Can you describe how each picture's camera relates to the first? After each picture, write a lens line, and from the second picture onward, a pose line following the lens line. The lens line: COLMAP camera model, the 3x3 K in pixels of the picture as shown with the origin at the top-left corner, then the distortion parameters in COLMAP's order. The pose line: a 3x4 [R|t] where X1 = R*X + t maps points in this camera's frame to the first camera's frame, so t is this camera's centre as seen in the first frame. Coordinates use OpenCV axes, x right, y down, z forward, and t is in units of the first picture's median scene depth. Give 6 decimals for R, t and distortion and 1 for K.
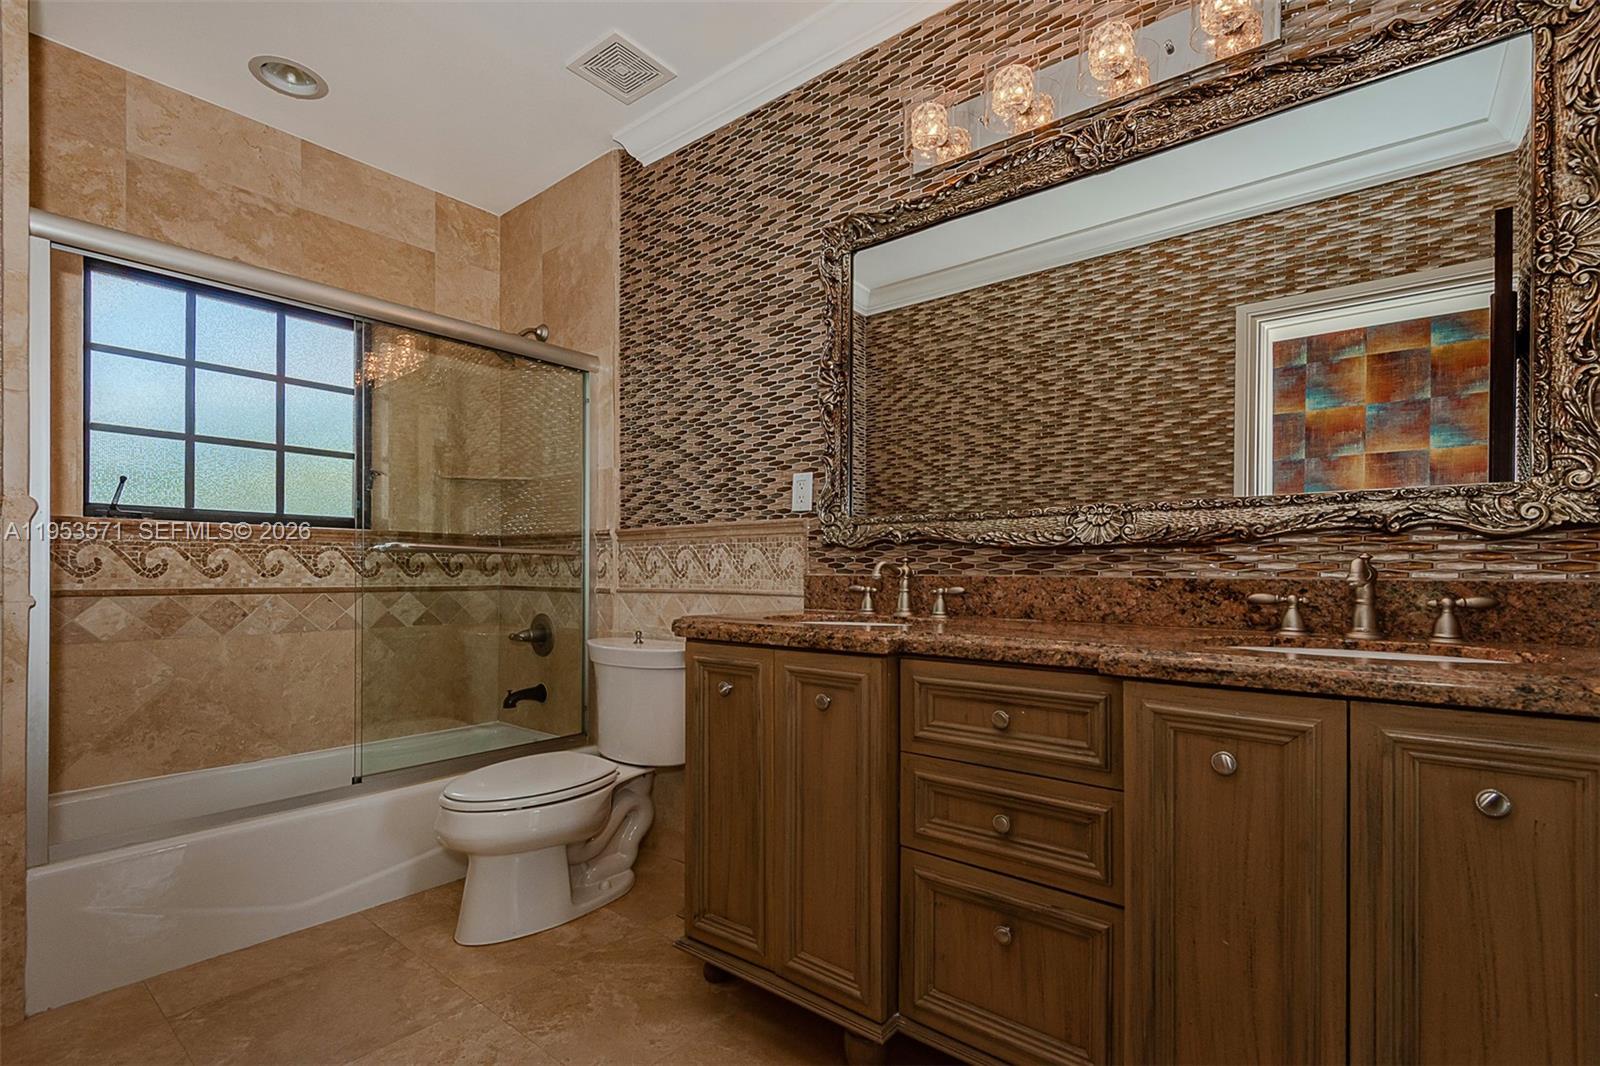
lens RADIAL K [[734.9, 0, 834.3], [0, 734.9, 558.7], [0, 0, 1]] dist [0.001494, -0.000620]
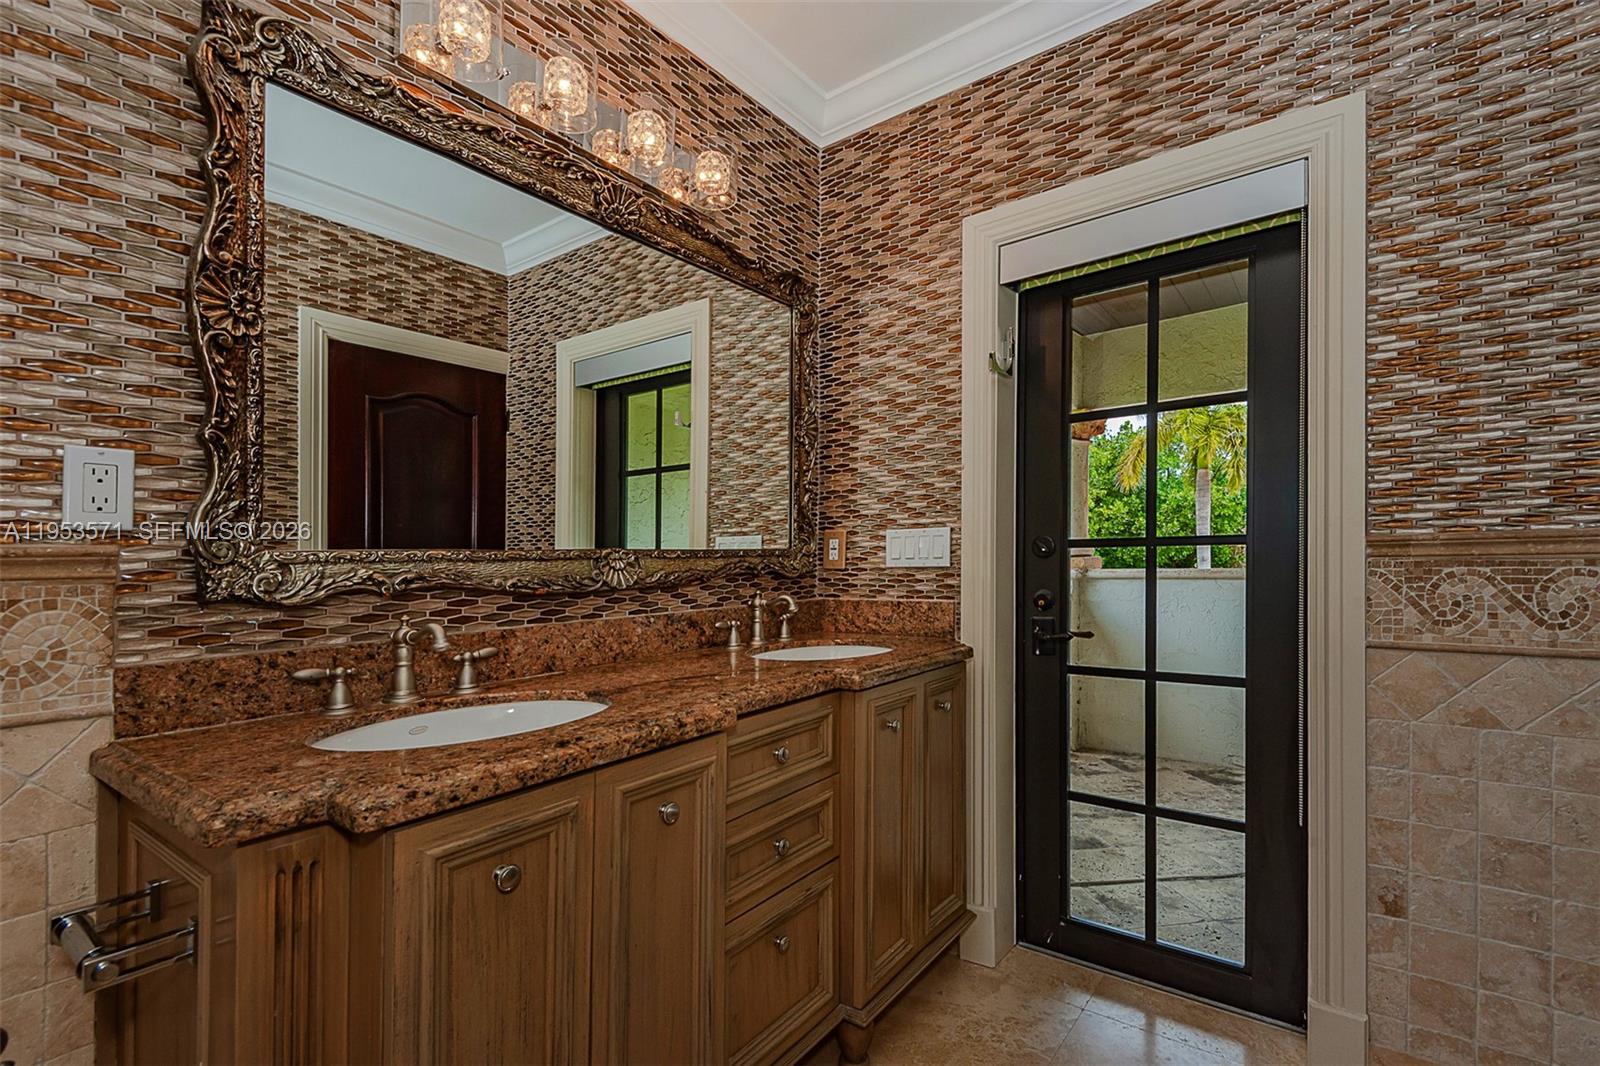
lens RADIAL K [[734.9, 0, 802.4], [0, 734.9, 547.0], [0, 0, 1]] dist [0.001494, -0.000620]
pose [[-0.020354, 0.012419, 0.999716, -0.595946], [0.001102, 0.999923, -0.012400, -0.055448], [-0.999792, 0.000849, -0.020366, 0.660448]]
